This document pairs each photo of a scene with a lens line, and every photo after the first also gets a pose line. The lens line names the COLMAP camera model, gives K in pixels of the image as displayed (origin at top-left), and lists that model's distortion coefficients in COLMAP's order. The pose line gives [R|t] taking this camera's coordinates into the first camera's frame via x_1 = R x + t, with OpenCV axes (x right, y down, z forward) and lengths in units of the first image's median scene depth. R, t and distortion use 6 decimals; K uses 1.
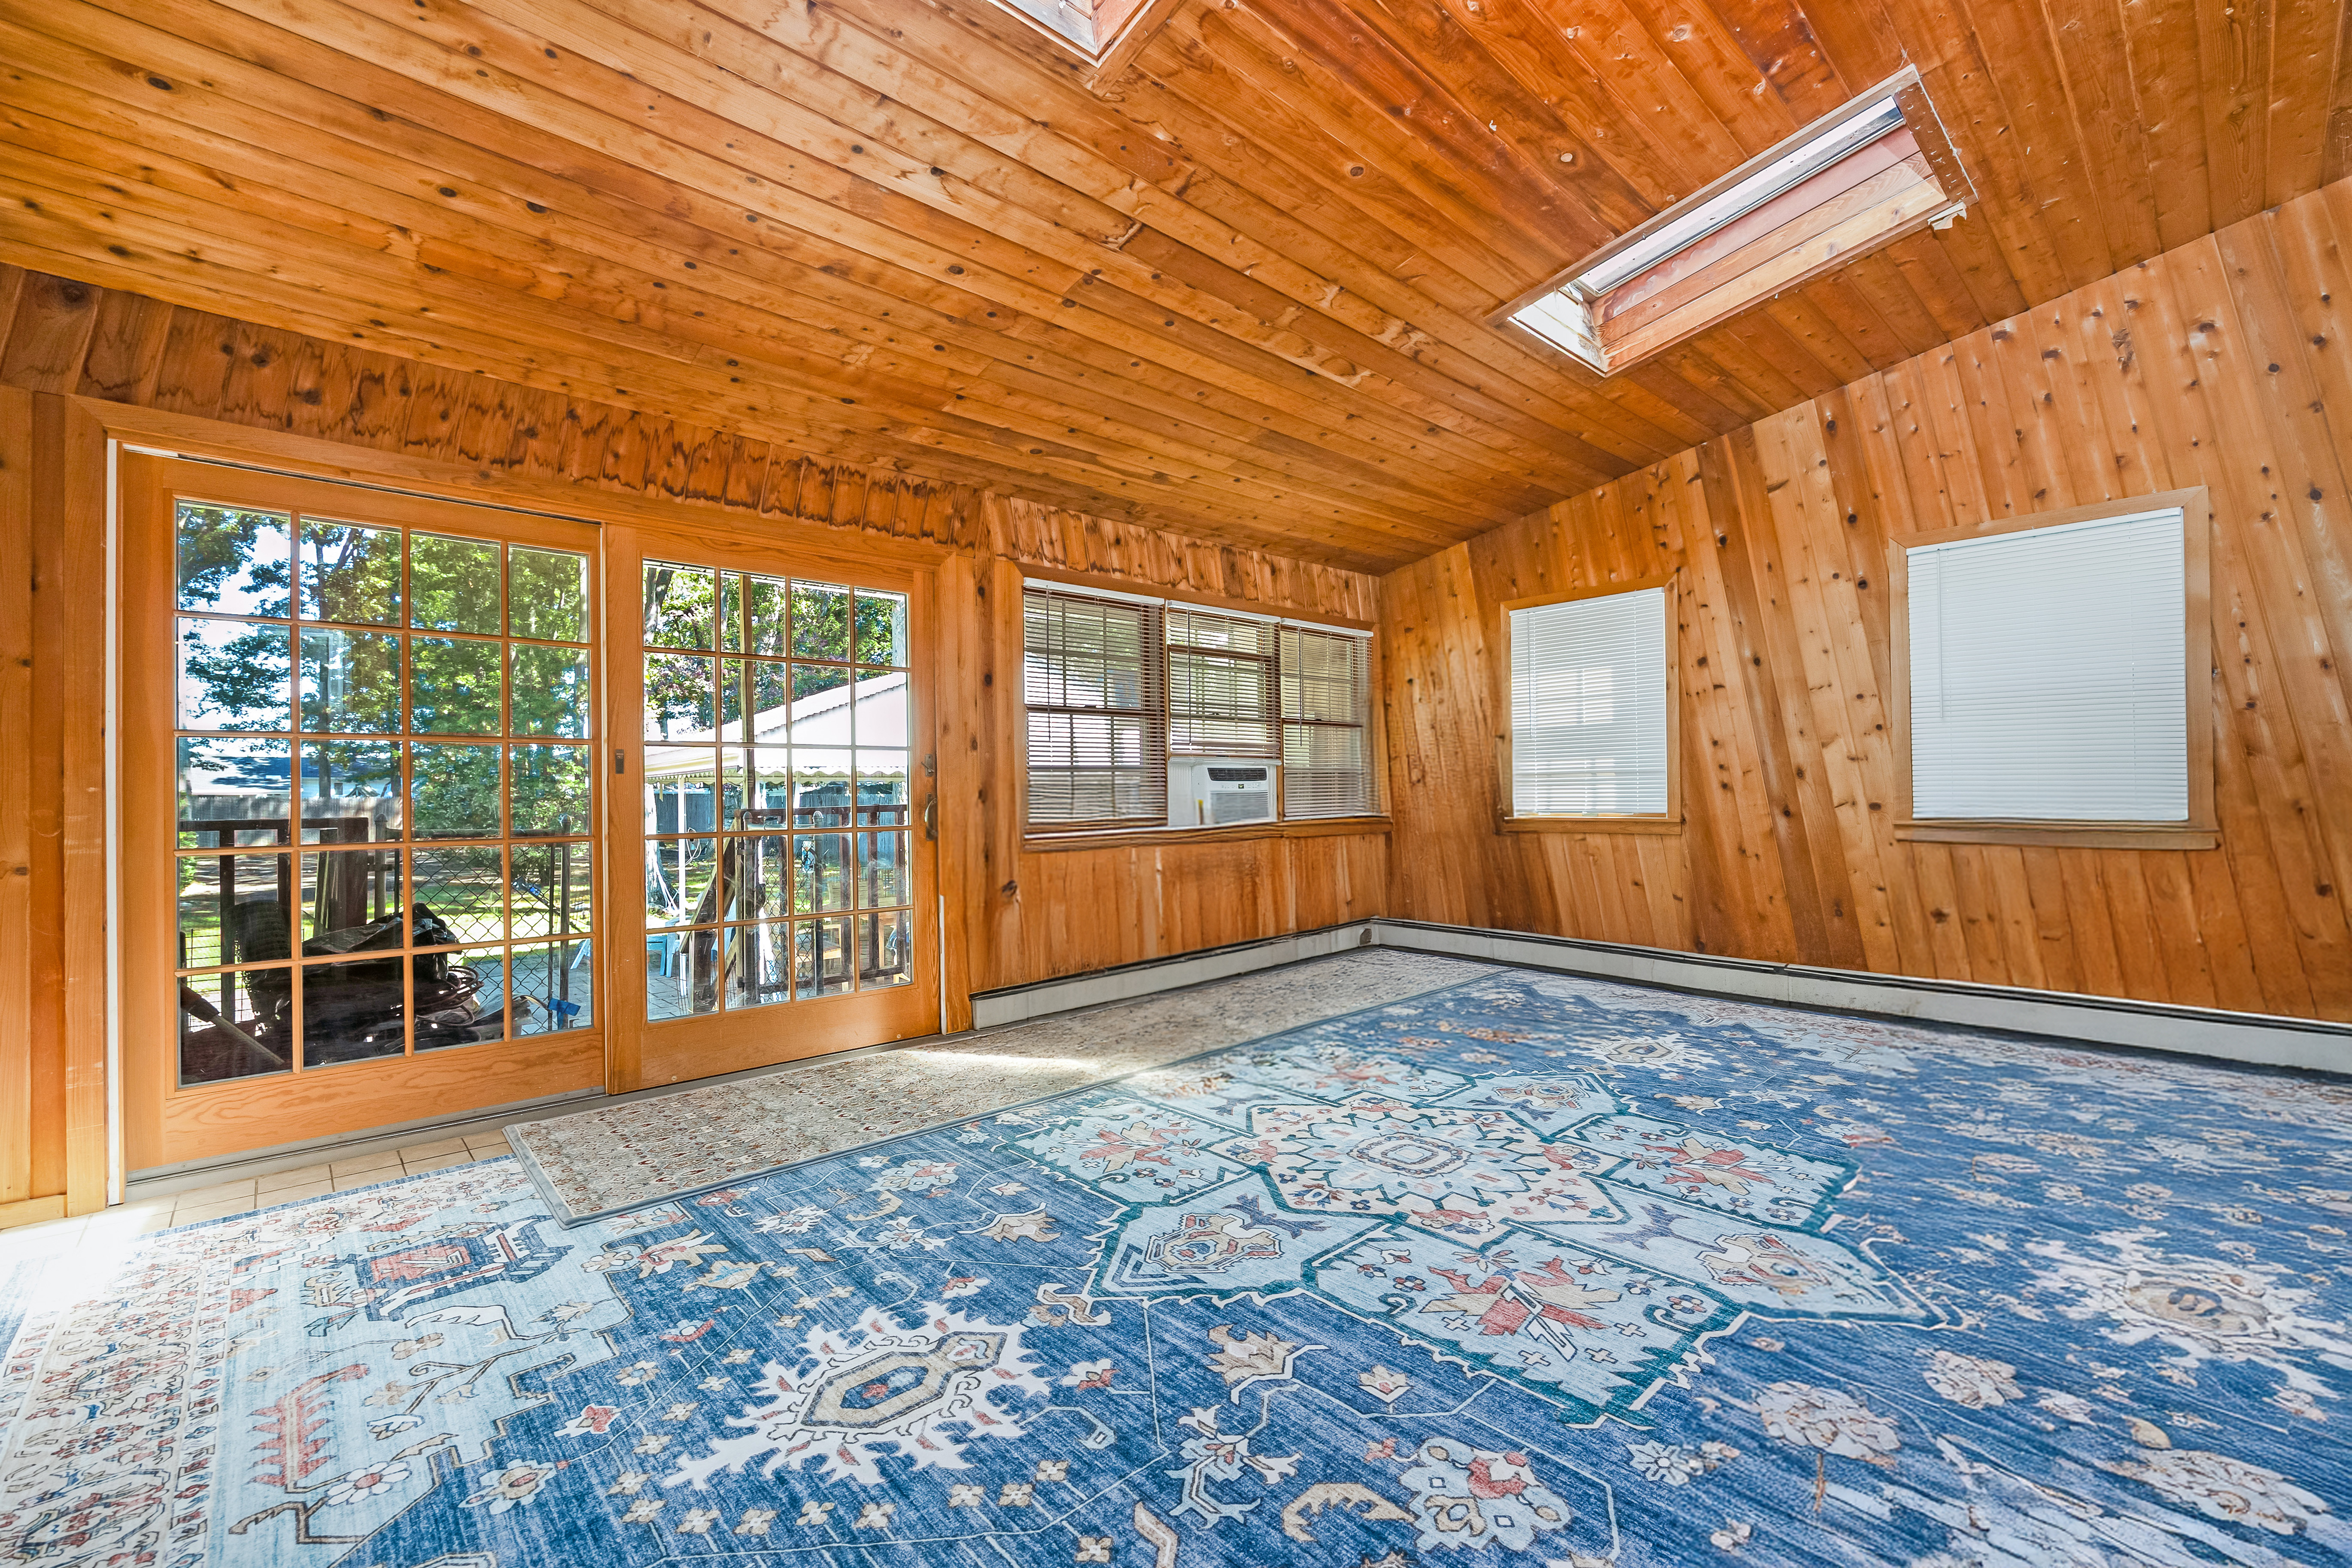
lens RADIAL K [[966.7, 0, 1186.6], [0, 966.7, 786.4], [0, 0, 1]] dist [0.001032, -0.000298]
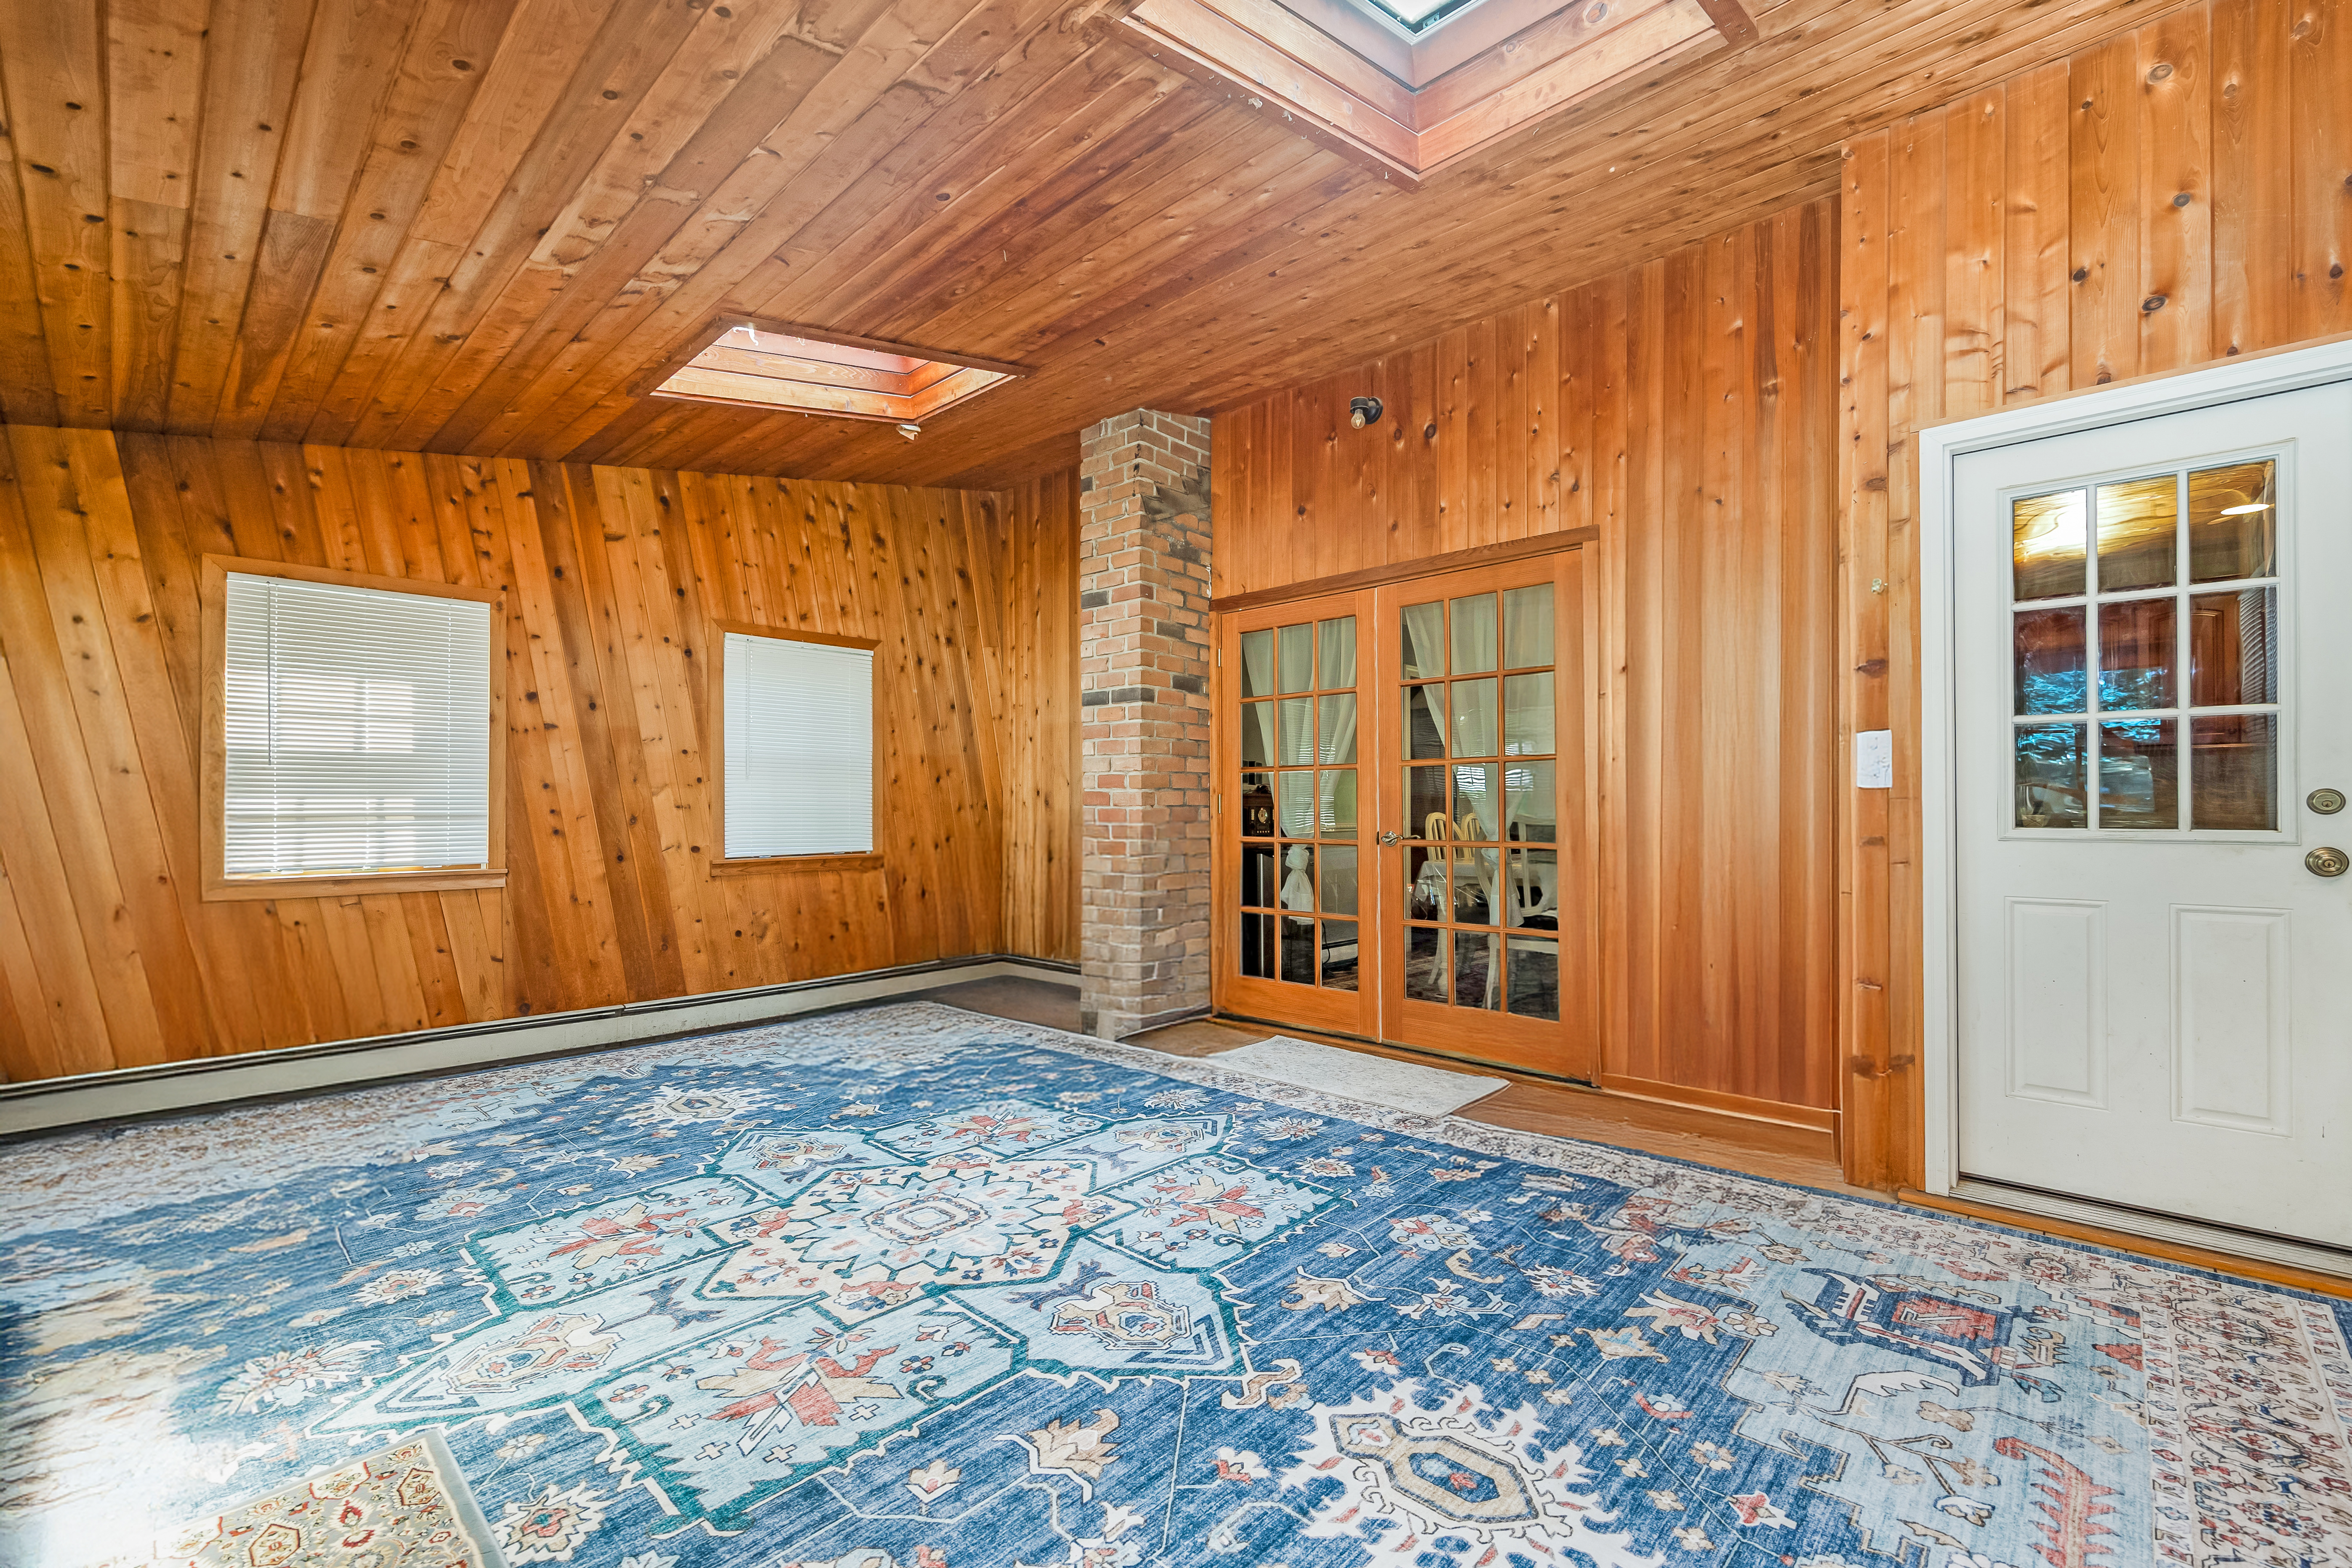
lens RADIAL K [[966.7, 0, 1186.5], [0, 966.7, 806.6], [0, 0, 1]] dist [0.001032, -0.000298]
pose [[-0.042870, 0.016555, 0.998943, -0.447006], [0.000907, 0.999863, -0.016531, -0.009666], [-0.999080, 0.000198, -0.042879, 0.459236]]
